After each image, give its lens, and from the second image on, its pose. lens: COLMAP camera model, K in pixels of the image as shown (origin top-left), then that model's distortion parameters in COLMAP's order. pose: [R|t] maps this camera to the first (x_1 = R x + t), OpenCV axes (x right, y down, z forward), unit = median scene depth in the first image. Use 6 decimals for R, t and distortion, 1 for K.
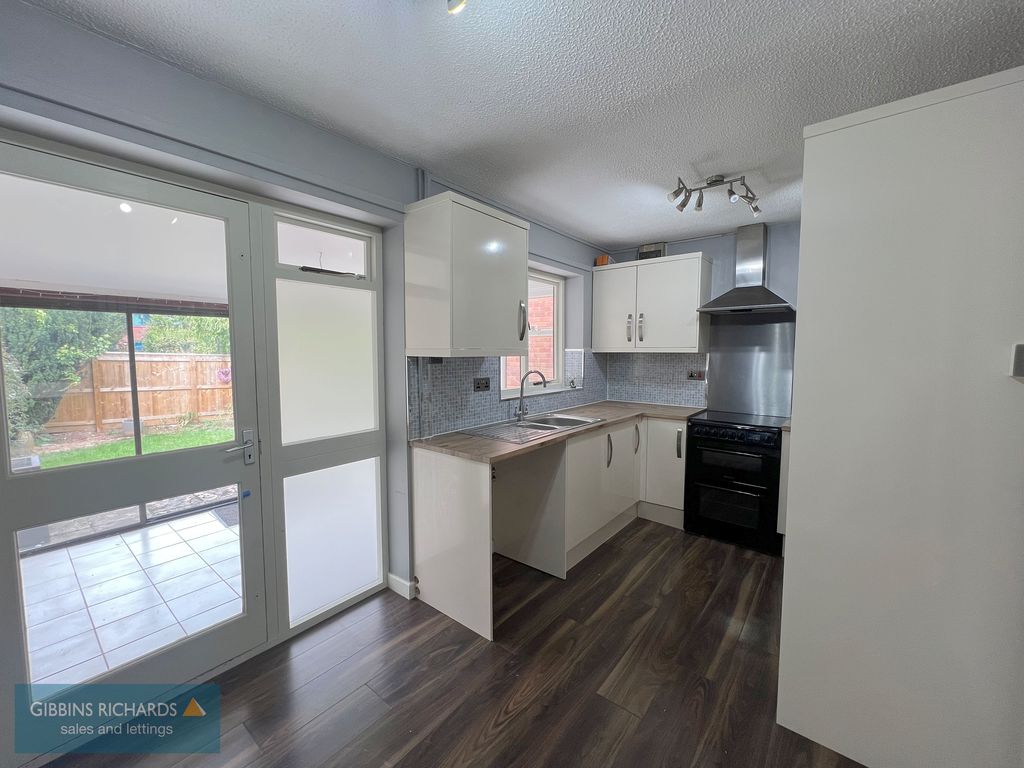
lens RADIAL K [[414.3, 0, 510.4], [0, 414.3, 382.1], [0, 0, 1]] dist [0.001334, 0.000759]
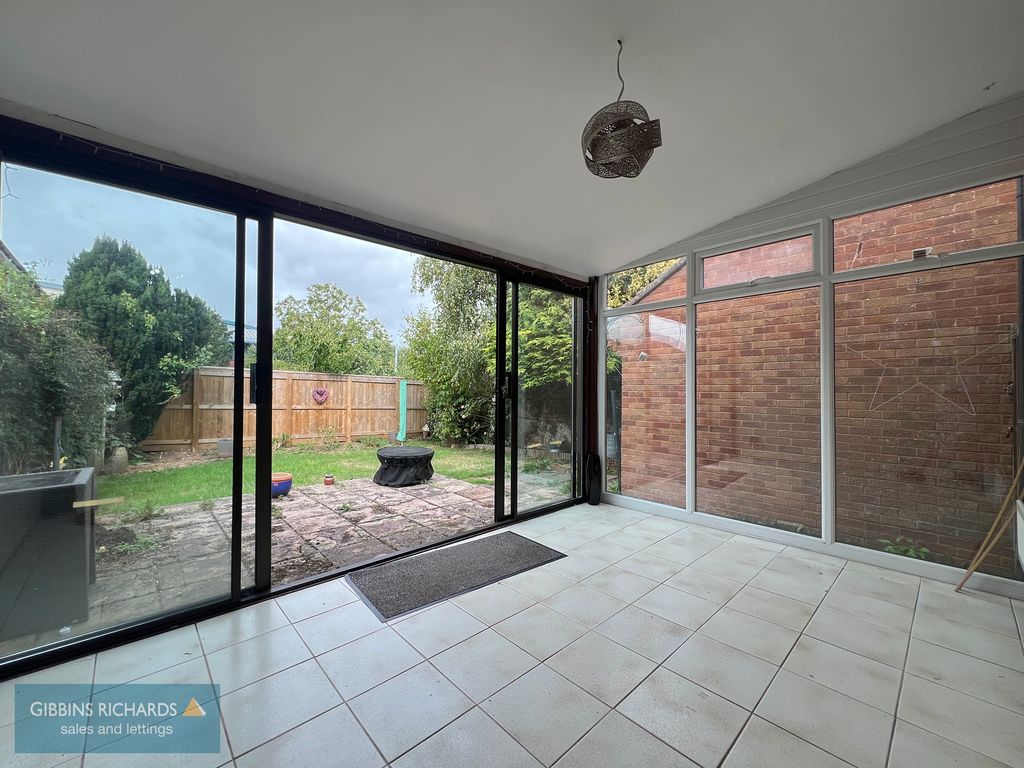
lens RADIAL K [[414.3, 0, 510.4], [0, 414.3, 379.5], [0, 0, 1]] dist [0.001334, 0.000759]
pose [[0.989717, 0.000259, -0.143038, -0.181313], [-0.013890, 0.995447, -0.094300, 0.040469], [0.142362, 0.095317, 0.985214, 0.196247]]
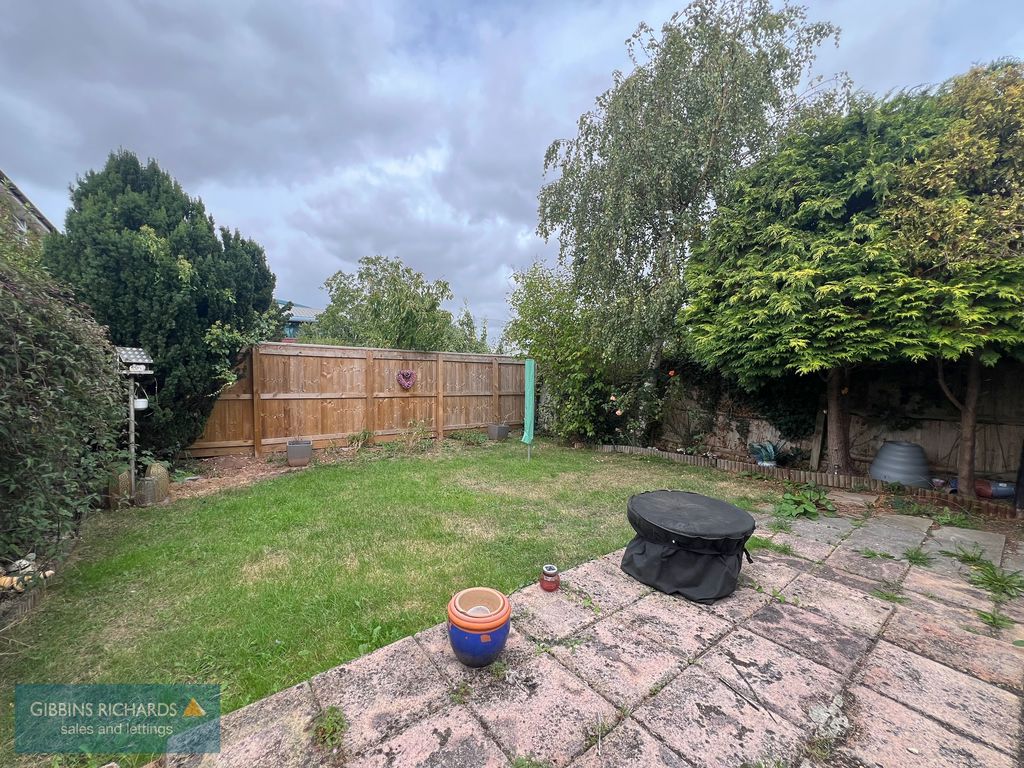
lens RADIAL K [[414.3, 0, 510.6], [0, 414.3, 383.7], [0, 0, 1]] dist [0.001334, 0.000759]
pose [[0.973653, 0.008324, -0.227885, -0.472215], [-0.015322, 0.999463, -0.028954, 0.012779], [0.227521, 0.031683, 0.973258, 0.468138]]
